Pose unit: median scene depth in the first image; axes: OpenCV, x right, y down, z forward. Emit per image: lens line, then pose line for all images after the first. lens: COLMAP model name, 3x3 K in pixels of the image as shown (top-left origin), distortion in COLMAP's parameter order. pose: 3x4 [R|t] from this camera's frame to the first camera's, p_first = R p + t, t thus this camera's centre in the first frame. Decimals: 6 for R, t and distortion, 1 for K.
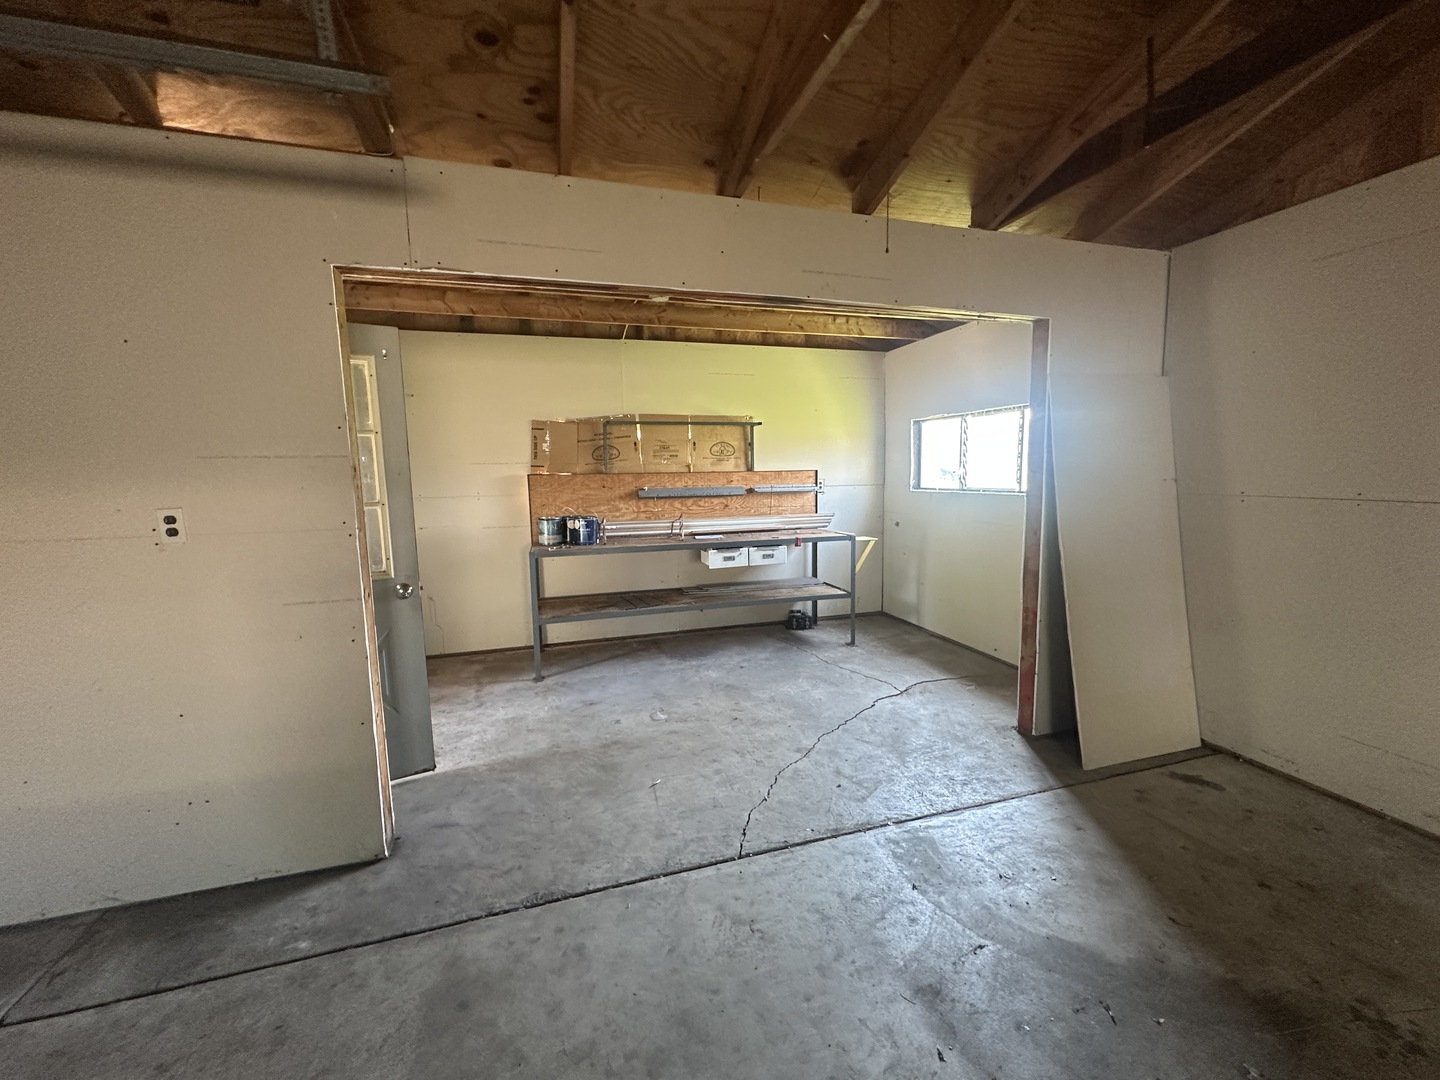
lens RADIAL K [[578.2, 0, 722.4], [0, 578.2, 538.7], [0, 0, 1]] dist [-0.009402, 0.000776]
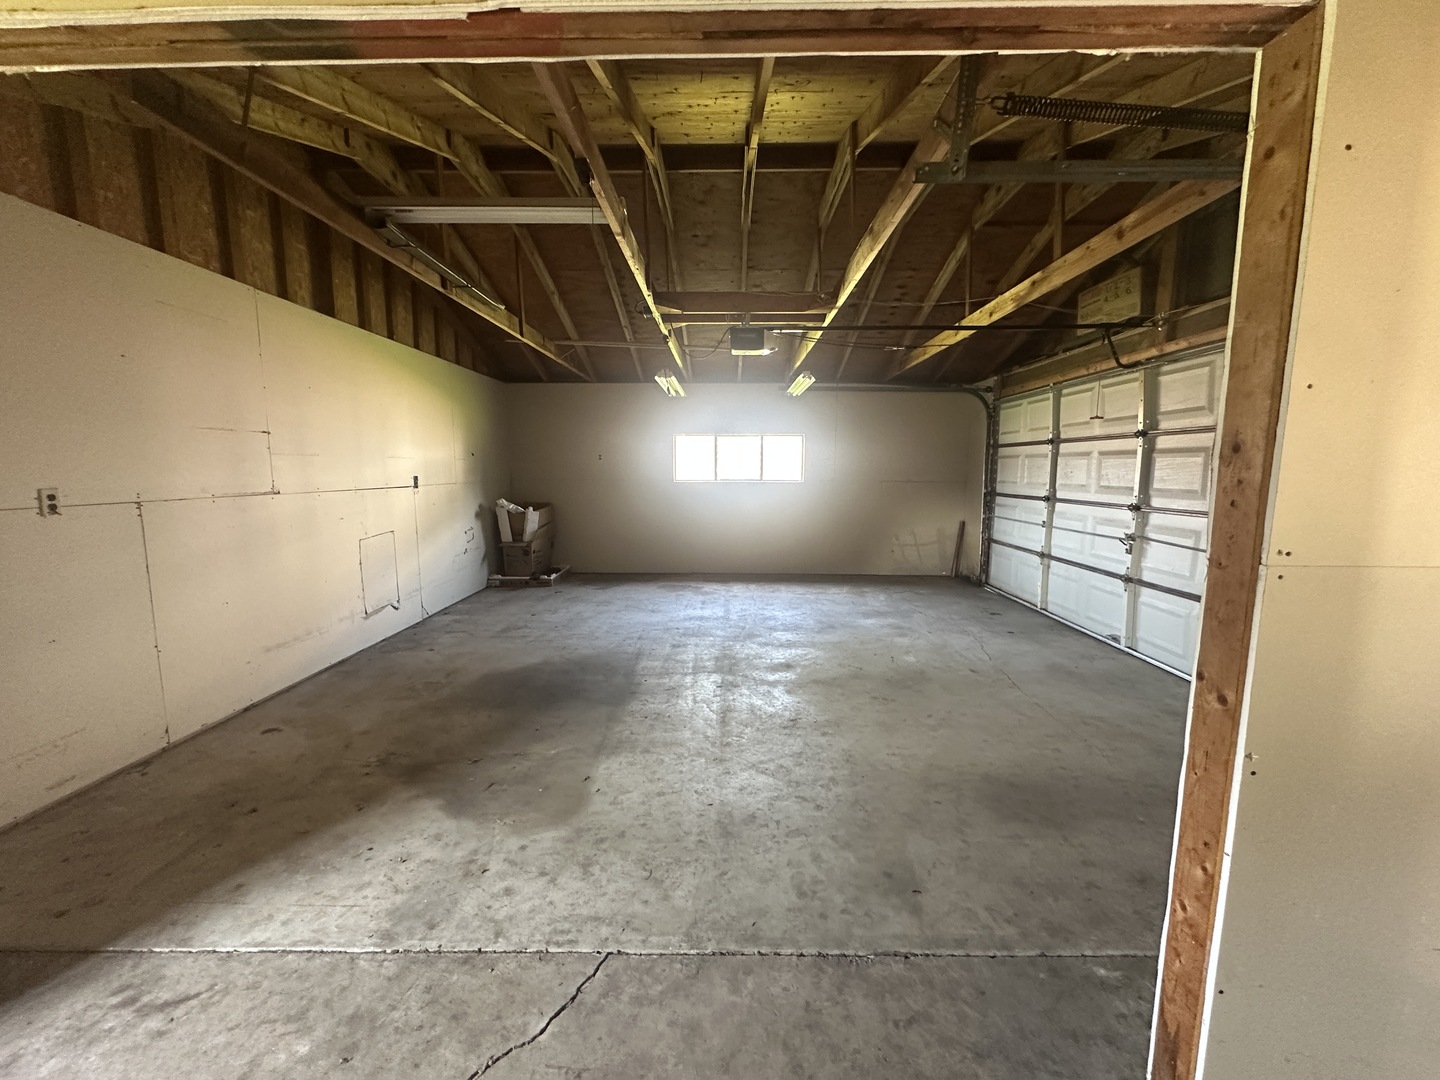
lens RADIAL K [[578.2, 0, 719.6], [0, 578.2, 541.0], [0, 0, 1]] dist [-0.009402, 0.000776]
pose [[-0.953014, -0.018557, 0.302358, -0.392690], [0.055205, 0.970769, 0.233582, -0.200937], [-0.297854, 0.239299, -0.924132, 1.781306]]
